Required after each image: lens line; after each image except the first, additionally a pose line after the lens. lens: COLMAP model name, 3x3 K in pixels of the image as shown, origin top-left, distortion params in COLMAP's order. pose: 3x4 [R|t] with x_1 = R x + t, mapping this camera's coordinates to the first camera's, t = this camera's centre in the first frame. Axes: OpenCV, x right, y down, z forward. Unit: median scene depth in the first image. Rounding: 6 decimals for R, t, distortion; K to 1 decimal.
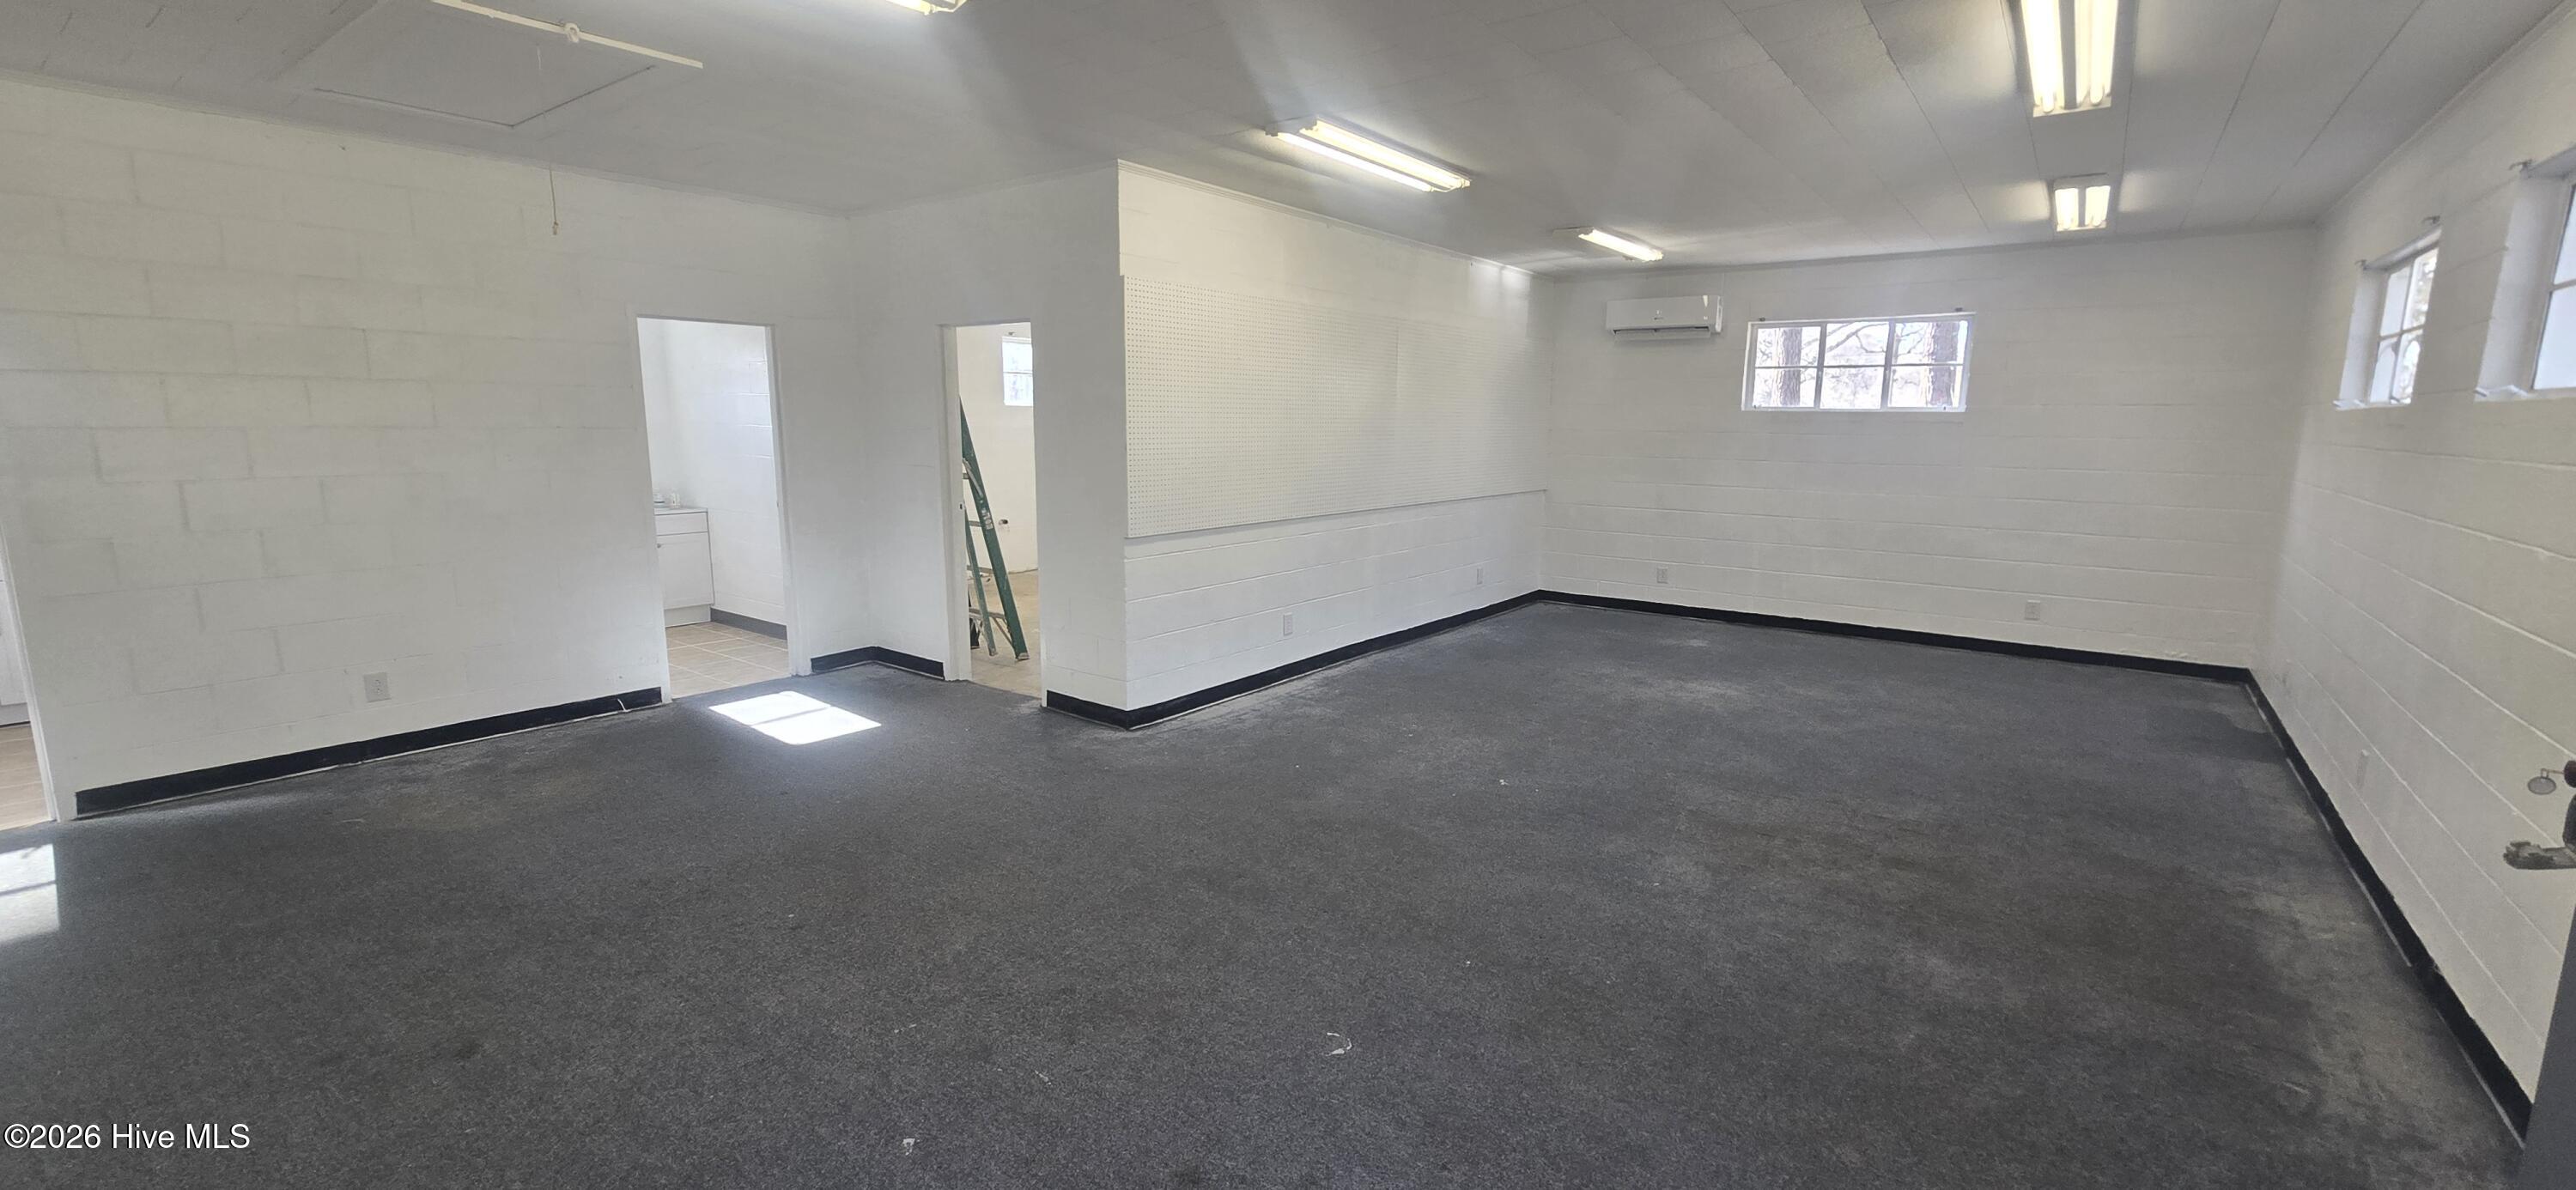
lens RADIAL K [[1052.0, 0, 1316.5], [0, 1052.0, 587.4], [0, 0, 1]] dist [0.002844, -0.005071]
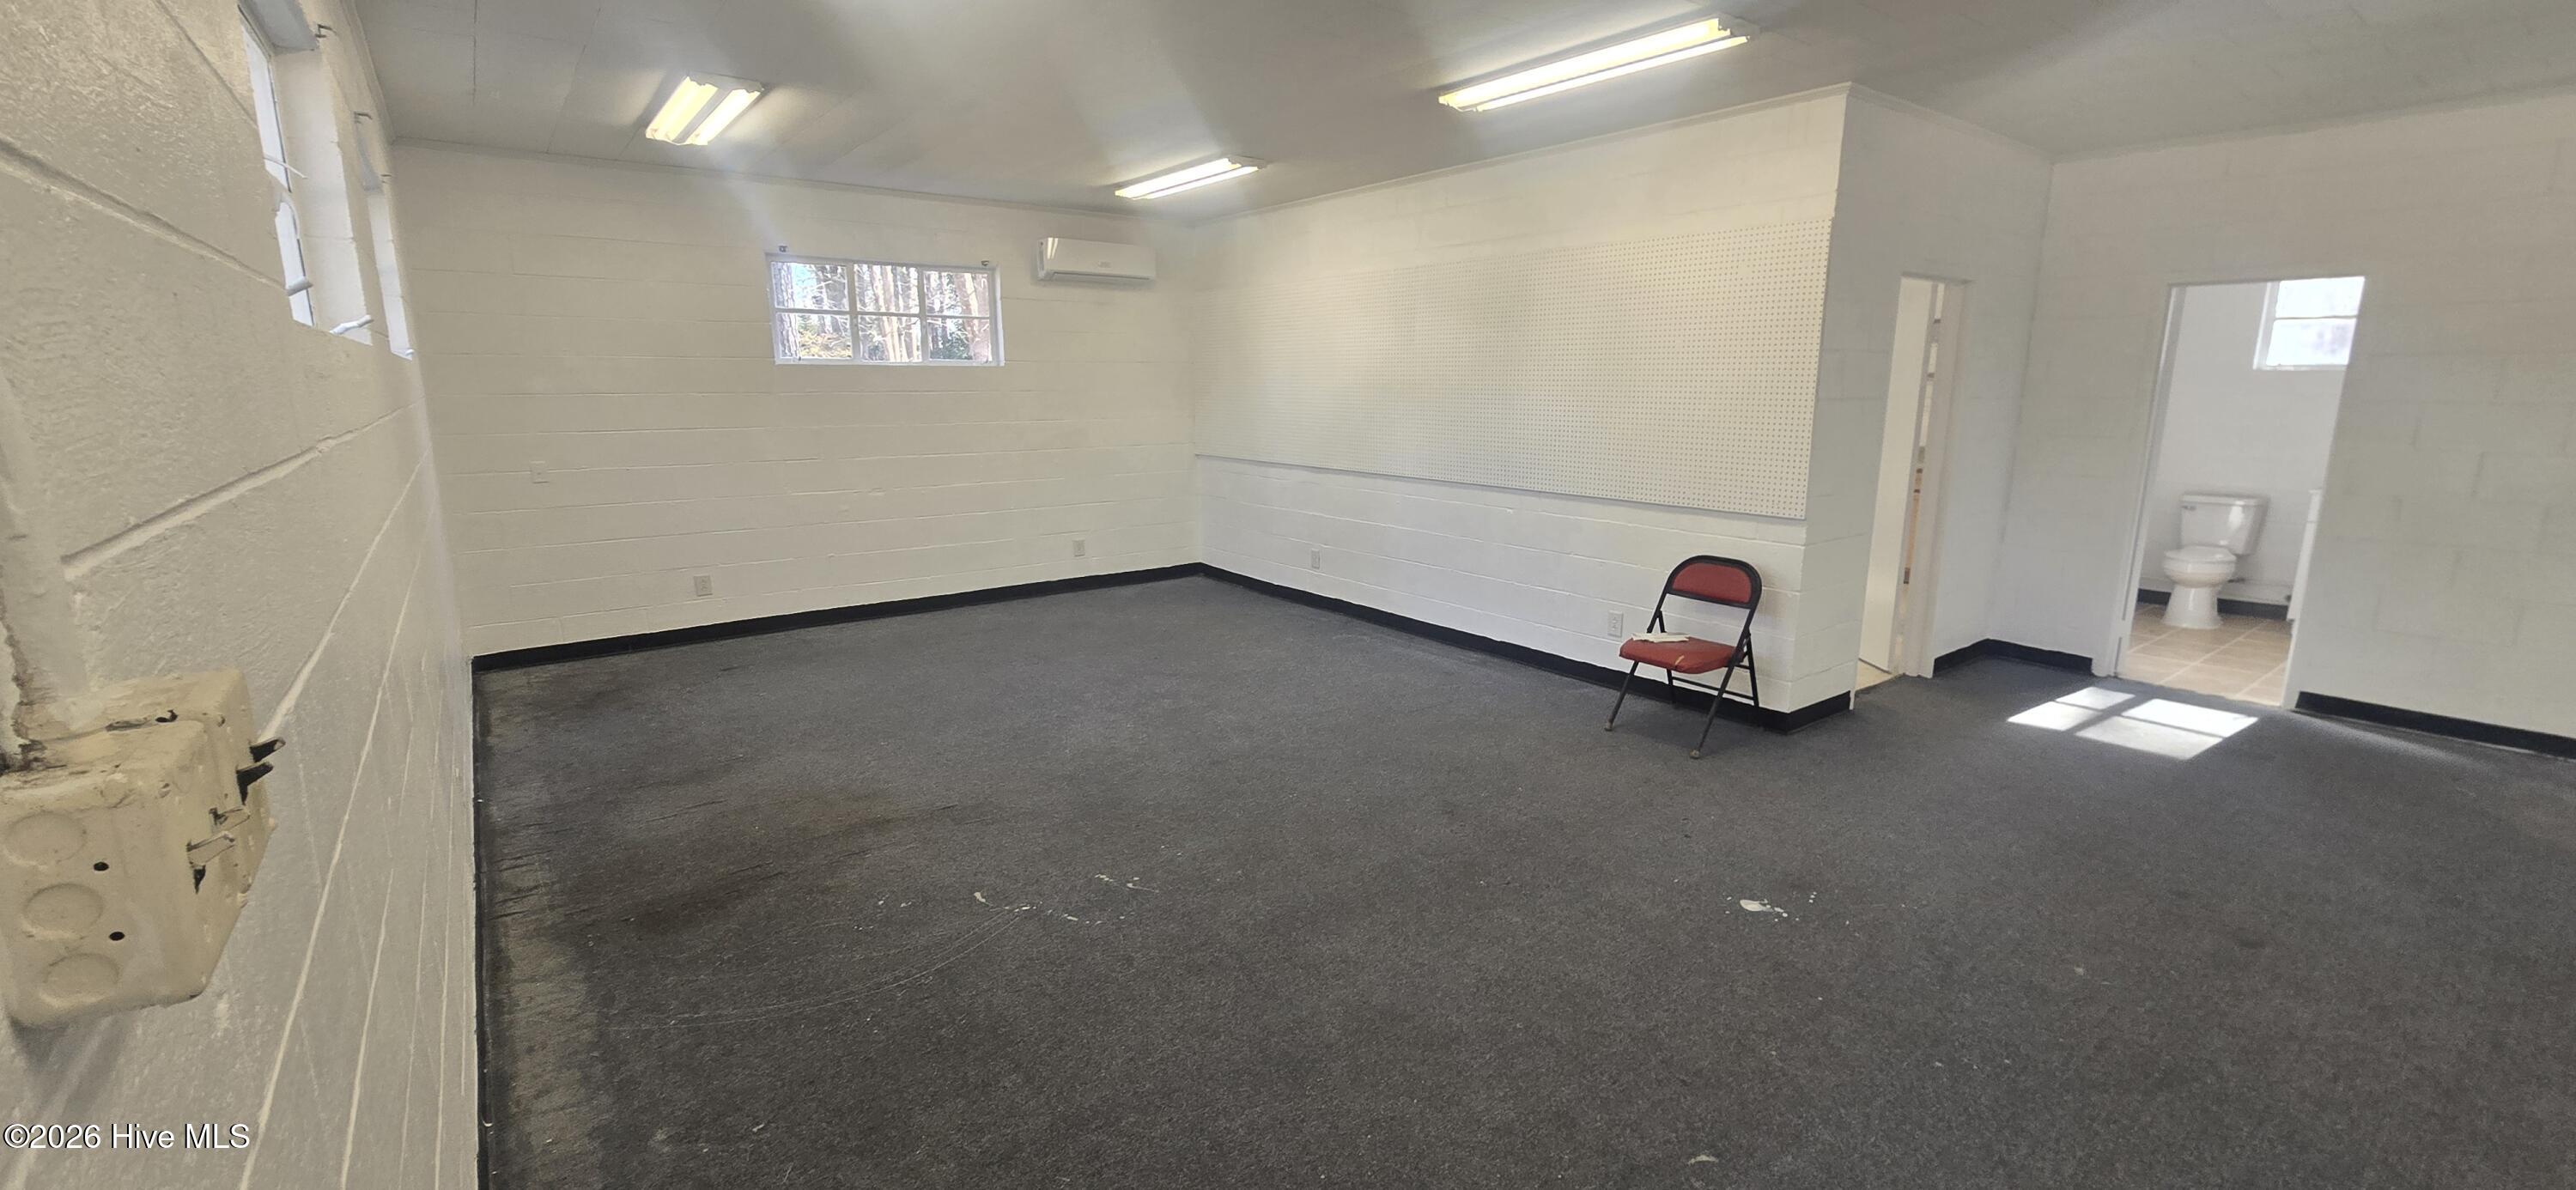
lens RADIAL K [[1050.2, 0, 1299.9], [0, 1050.2, 595.2], [0, 0, 1]] dist [-0.003656, -0.000598]
pose [[-0.279436, 0.183346, -0.942497, 0.243441], [-0.156030, 0.959881, 0.232988, -0.016089], [0.947402, 0.212163, -0.239618, 0.099110]]
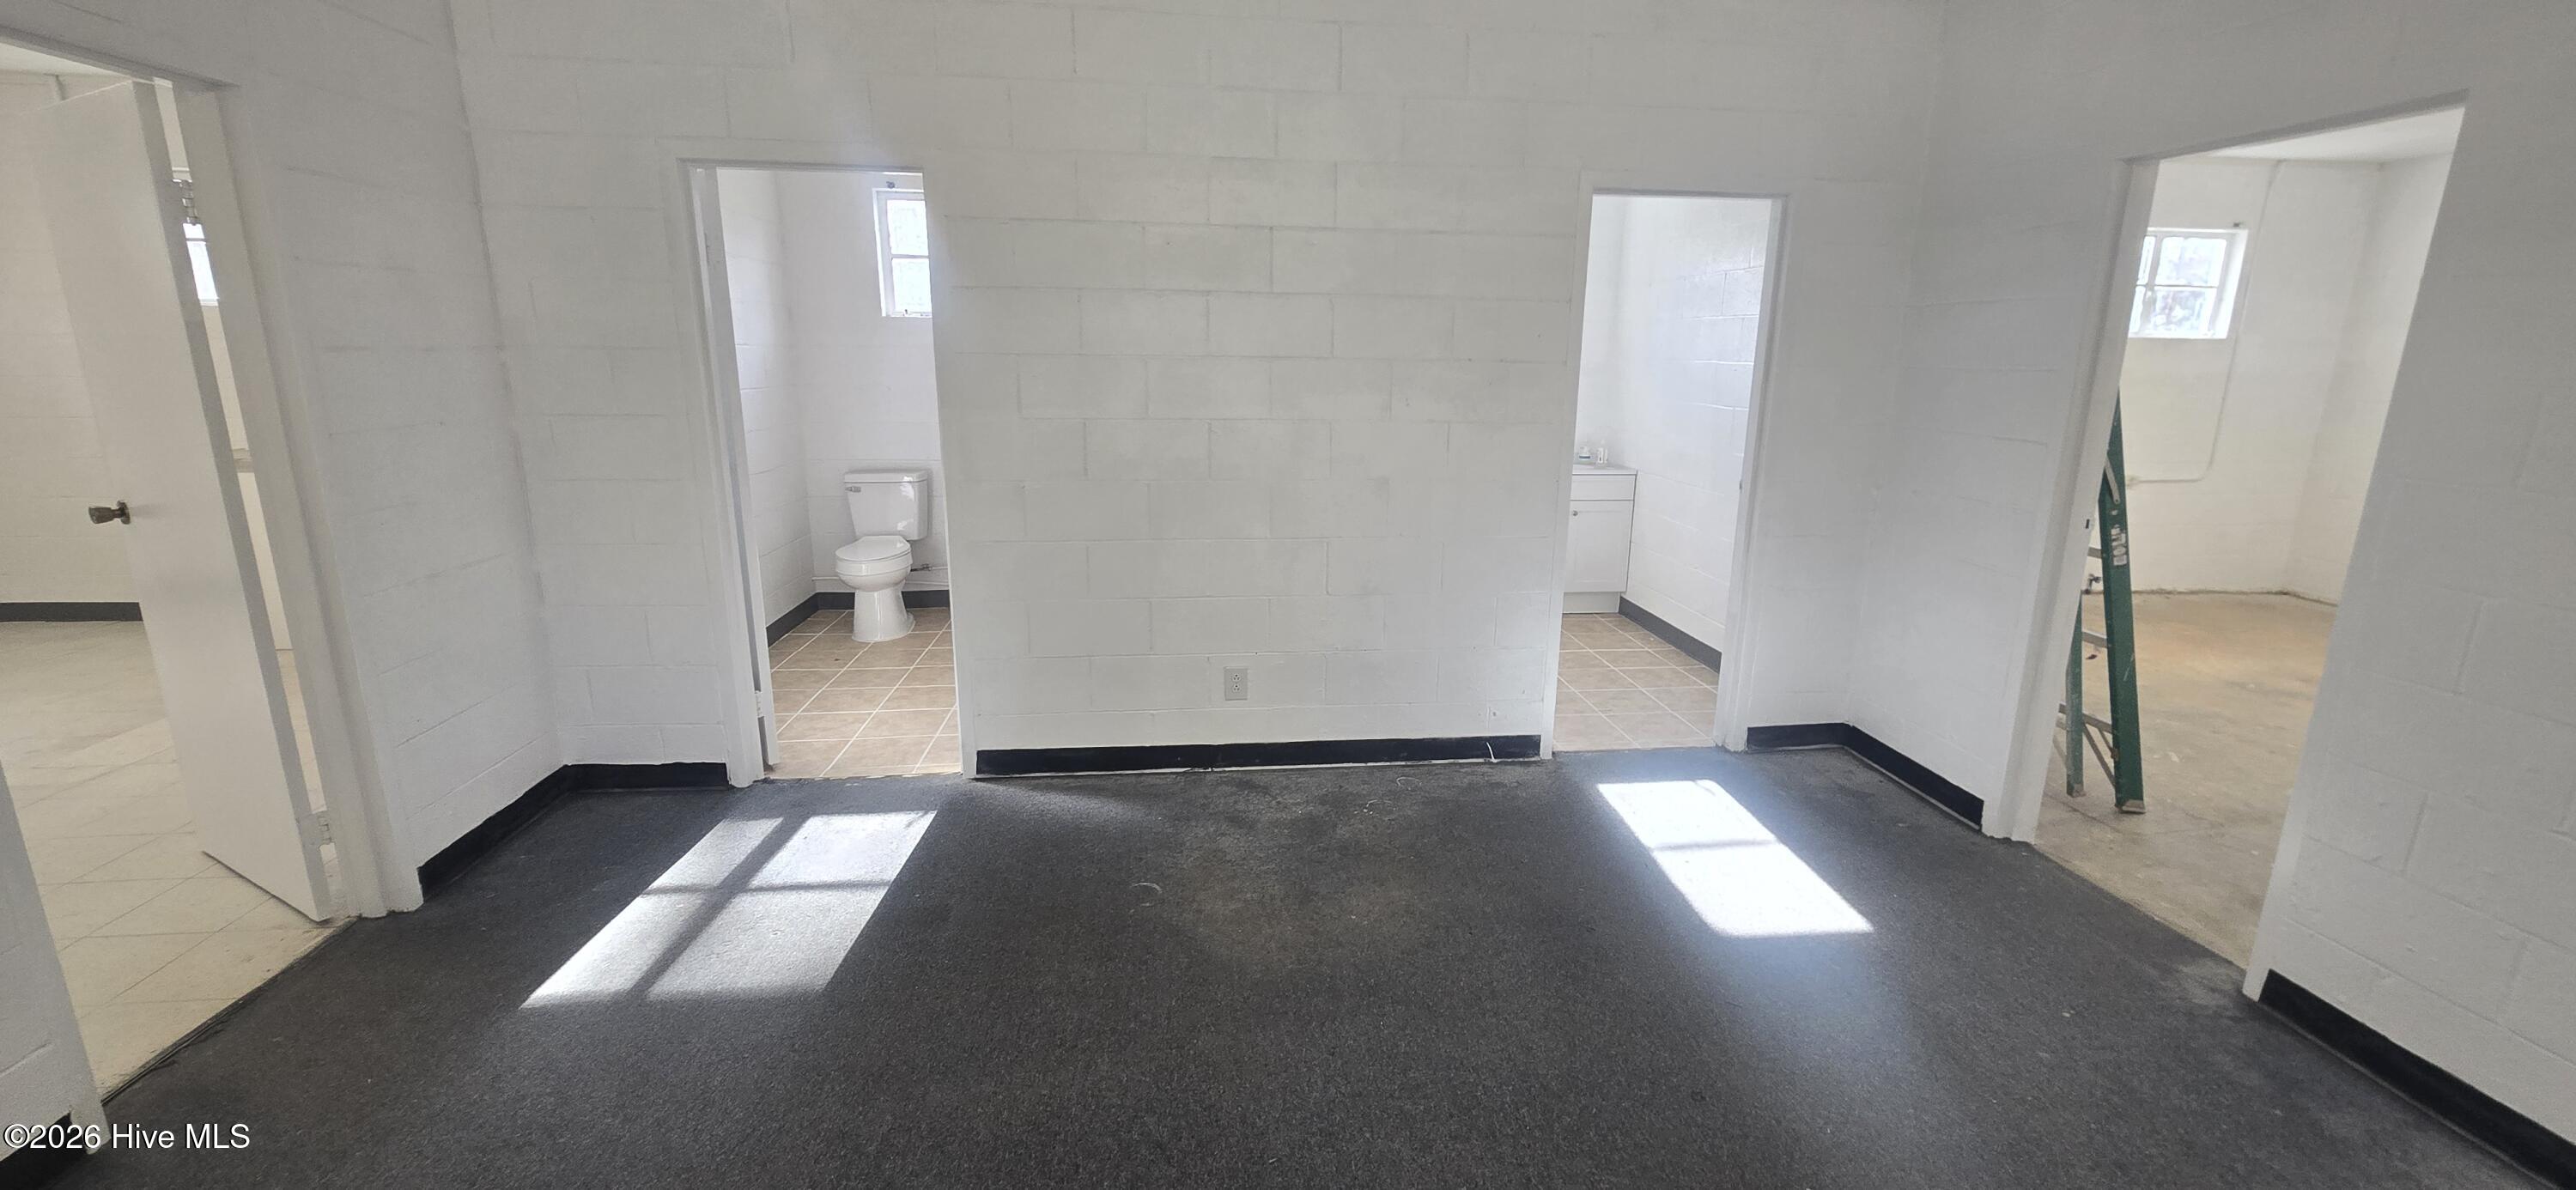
lens RADIAL K [[1050.2, 0, 1299.9], [0, 1050.2, 595.2], [0, 0, 1]] dist [-0.003656, -0.000598]
pose [[0.677169, 0.169289, -0.716089, -0.261351], [-0.123898, 0.985513, 0.115818, -0.062818], [0.725321, 0.010294, 0.688333, 0.425204]]
